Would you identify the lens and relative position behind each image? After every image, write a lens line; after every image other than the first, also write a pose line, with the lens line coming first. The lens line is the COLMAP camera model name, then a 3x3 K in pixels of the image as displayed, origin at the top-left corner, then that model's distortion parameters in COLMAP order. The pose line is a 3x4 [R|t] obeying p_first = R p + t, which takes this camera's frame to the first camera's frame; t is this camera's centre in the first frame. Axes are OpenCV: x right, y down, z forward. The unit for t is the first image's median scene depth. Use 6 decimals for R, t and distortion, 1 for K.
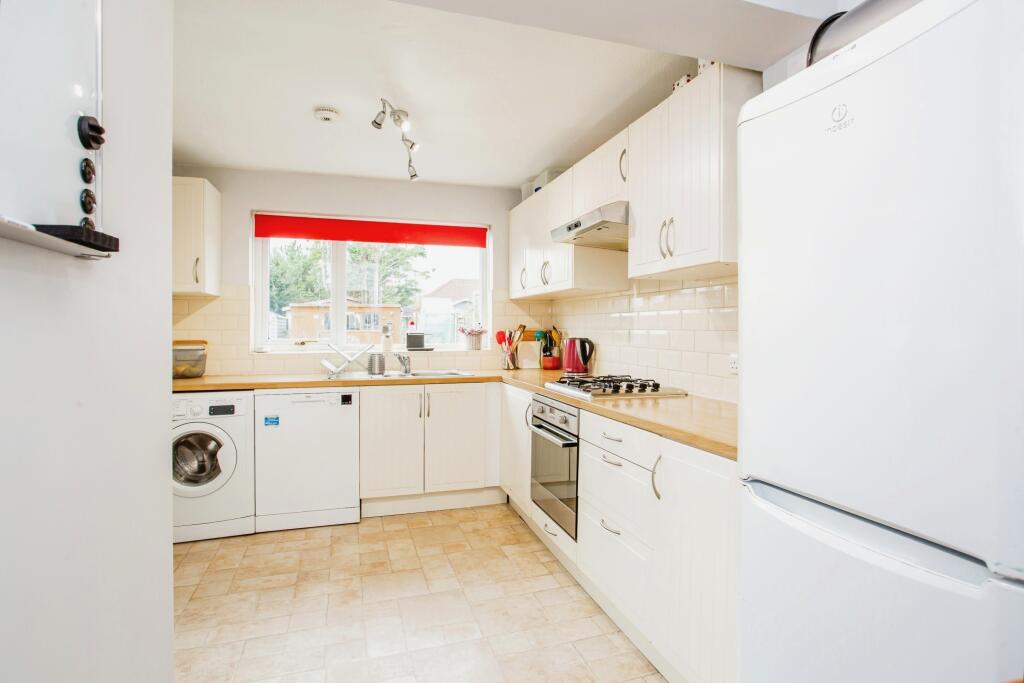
lens RADIAL K [[504.4, 0, 512.0], [0, 504.4, 341.5], [0, 0, 1]] dist [-0.060949, 0.037629]
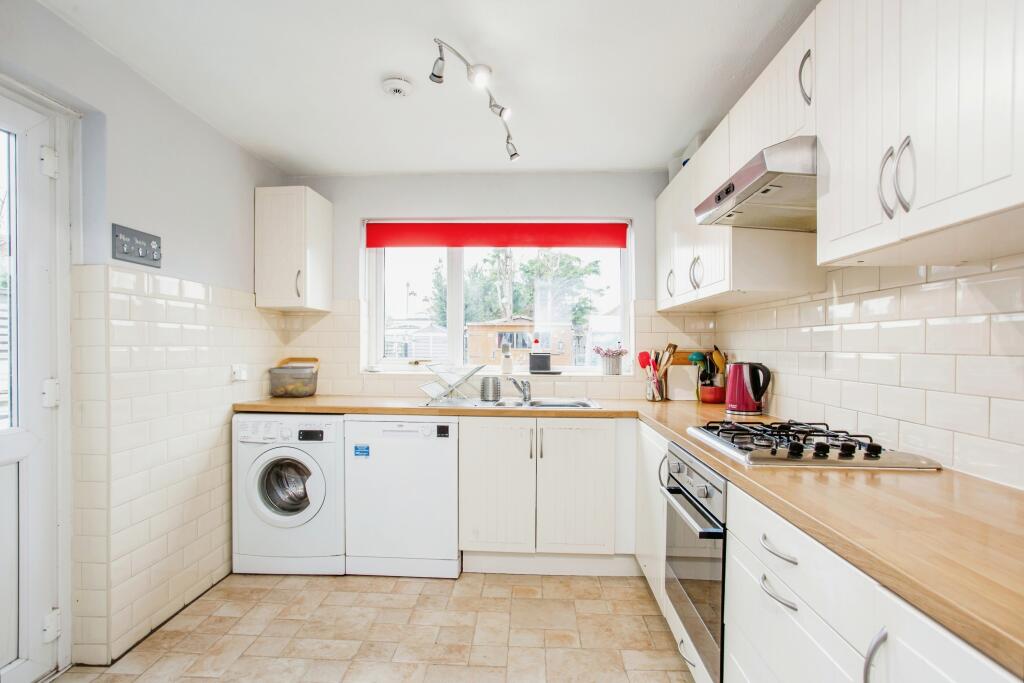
lens RADIAL K [[504.4, 0, 512.0], [0, 504.4, 341.5], [0, 0, 1]] dist [-0.060949, 0.037629]
pose [[0.937720, 0.004018, -0.347369, 0.070125], [-0.017111, 0.999254, -0.034631, -0.007354], [0.346971, 0.038418, 0.937089, 0.240099]]
